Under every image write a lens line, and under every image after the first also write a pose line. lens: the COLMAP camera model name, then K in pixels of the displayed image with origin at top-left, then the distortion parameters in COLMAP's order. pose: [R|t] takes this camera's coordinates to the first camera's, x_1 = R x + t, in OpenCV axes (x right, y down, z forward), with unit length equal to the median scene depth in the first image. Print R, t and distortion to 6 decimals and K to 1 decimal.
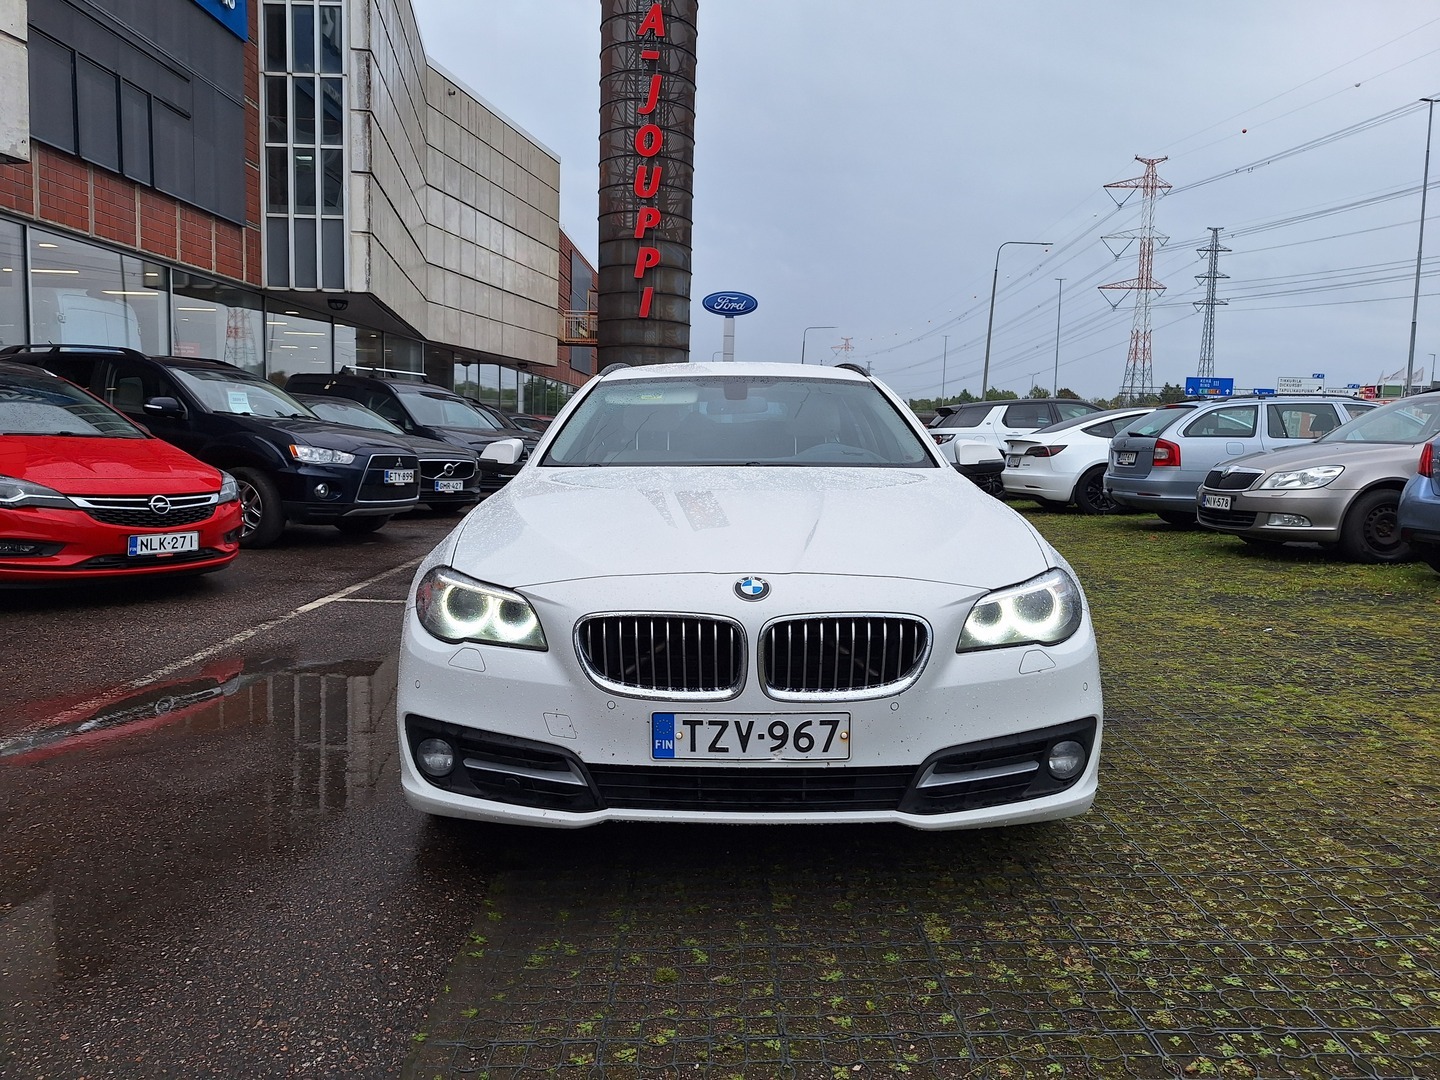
lens RADIAL K [[1025.5, 0, 711.9], [0, 1025.5, 530.3], [0, 0, 1]] dist [0.130984, -0.204197]
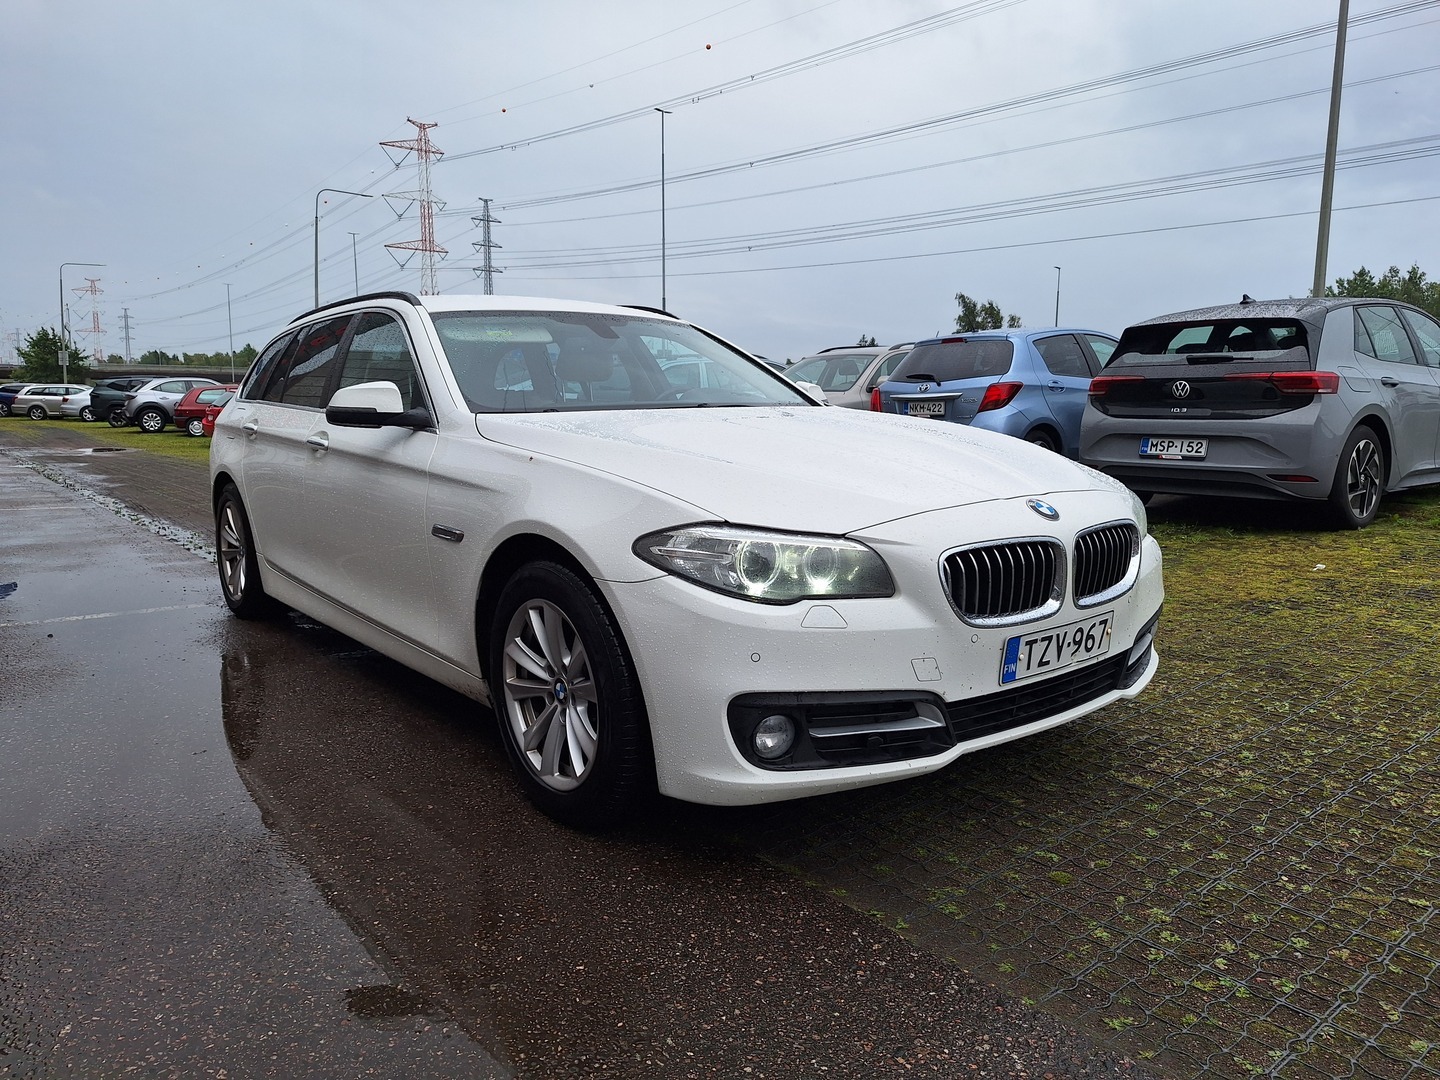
lens RADIAL K [[1025.5, 0, 711.9], [0, 1025.5, 530.3], [0, 0, 1]] dist [0.130984, -0.204197]
pose [[0.762687, -0.095280, 0.639711, -0.902477], [0.070694, 0.995444, 0.063981, -0.015376], [-0.642892, -0.003574, 0.765948, 0.394291]]
